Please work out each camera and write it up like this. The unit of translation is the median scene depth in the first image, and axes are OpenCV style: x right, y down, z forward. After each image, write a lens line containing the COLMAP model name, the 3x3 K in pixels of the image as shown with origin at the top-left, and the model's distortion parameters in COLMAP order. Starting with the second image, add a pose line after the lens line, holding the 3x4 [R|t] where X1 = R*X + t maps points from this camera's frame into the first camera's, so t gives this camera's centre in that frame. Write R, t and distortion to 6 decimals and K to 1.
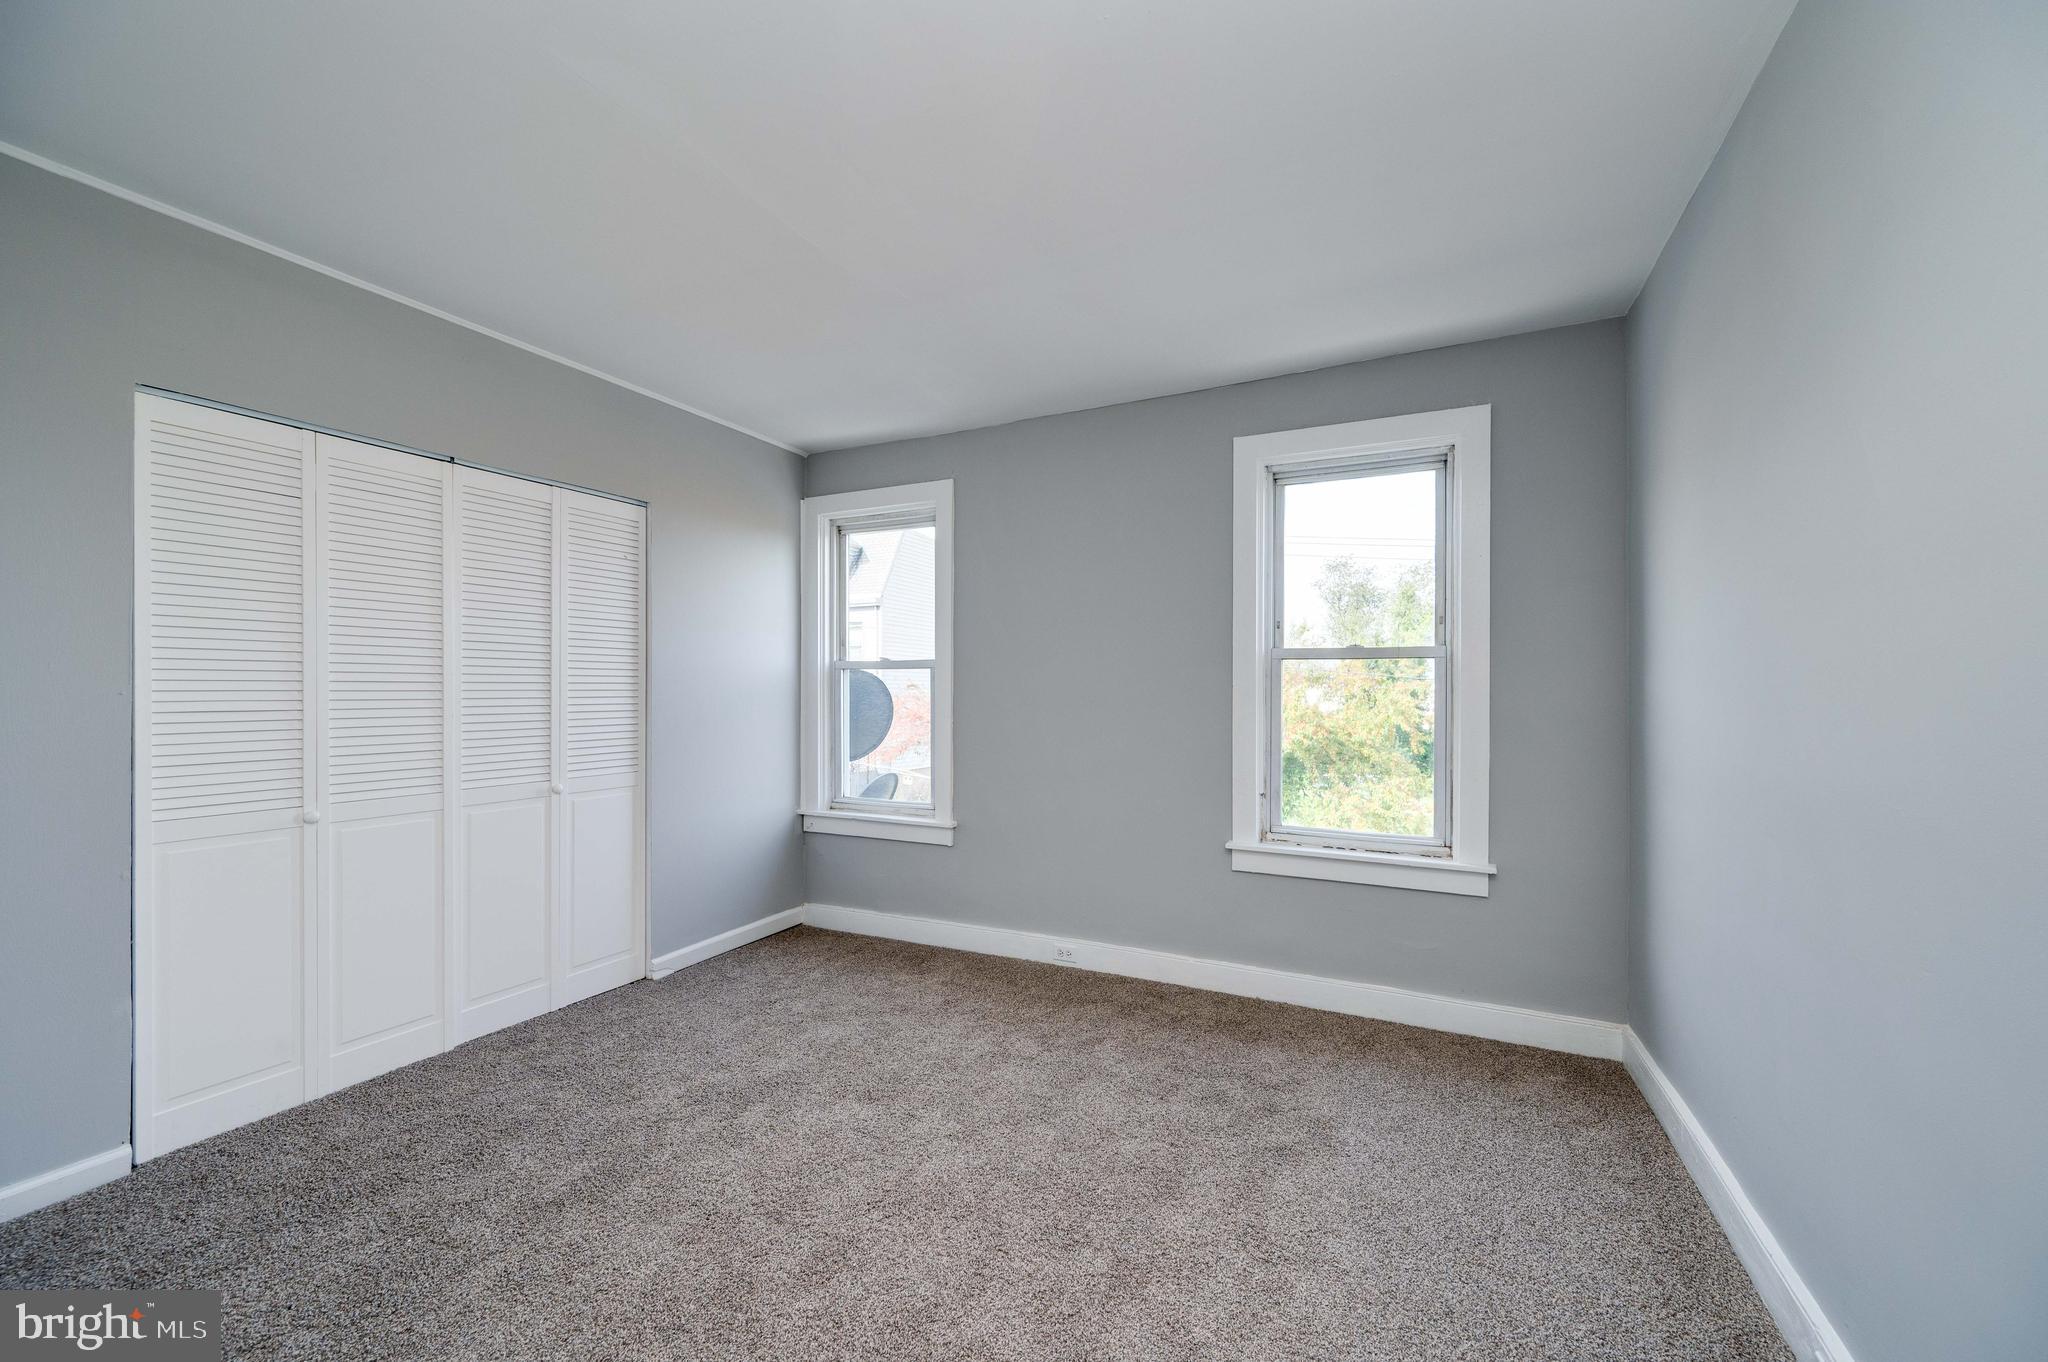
lens RADIAL K [[824.2, 0, 1044.9], [0, 824.2, 679.0], [0, 0, 1]] dist [0.000908, -0.000484]
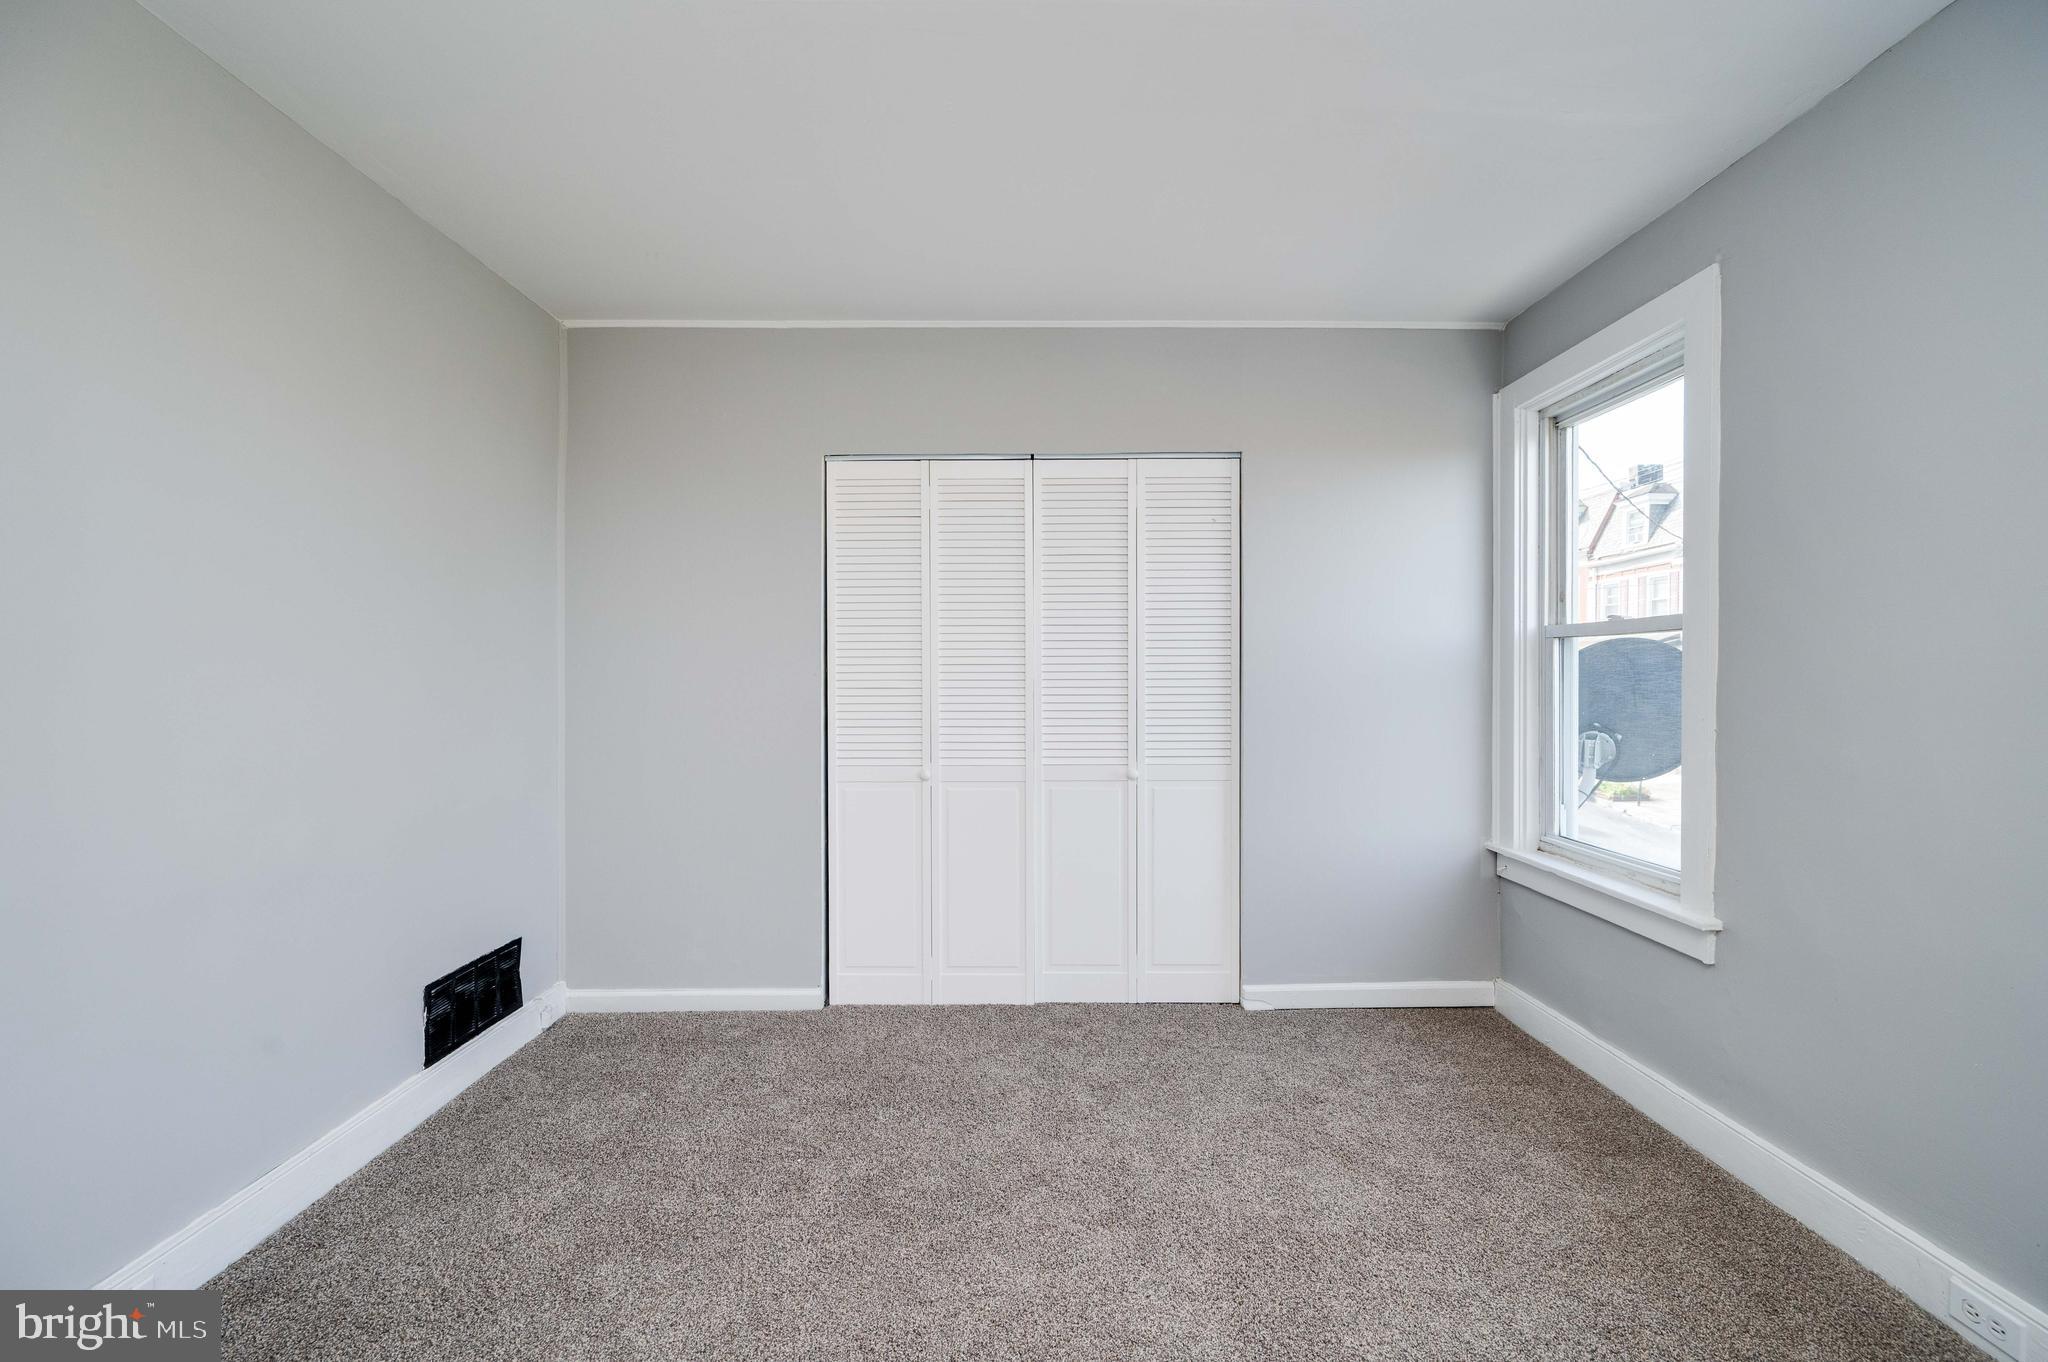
lens RADIAL K [[824.2, 0, 1044.9], [0, 824.2, 679.0], [0, 0, 1]] dist [0.000908, -0.000484]
pose [[0.422643, 0.006159, -0.906275, 0.209090], [0.015123, 0.999790, 0.013847, 0.006657], [0.906170, -0.019558, 0.422461, 0.450793]]
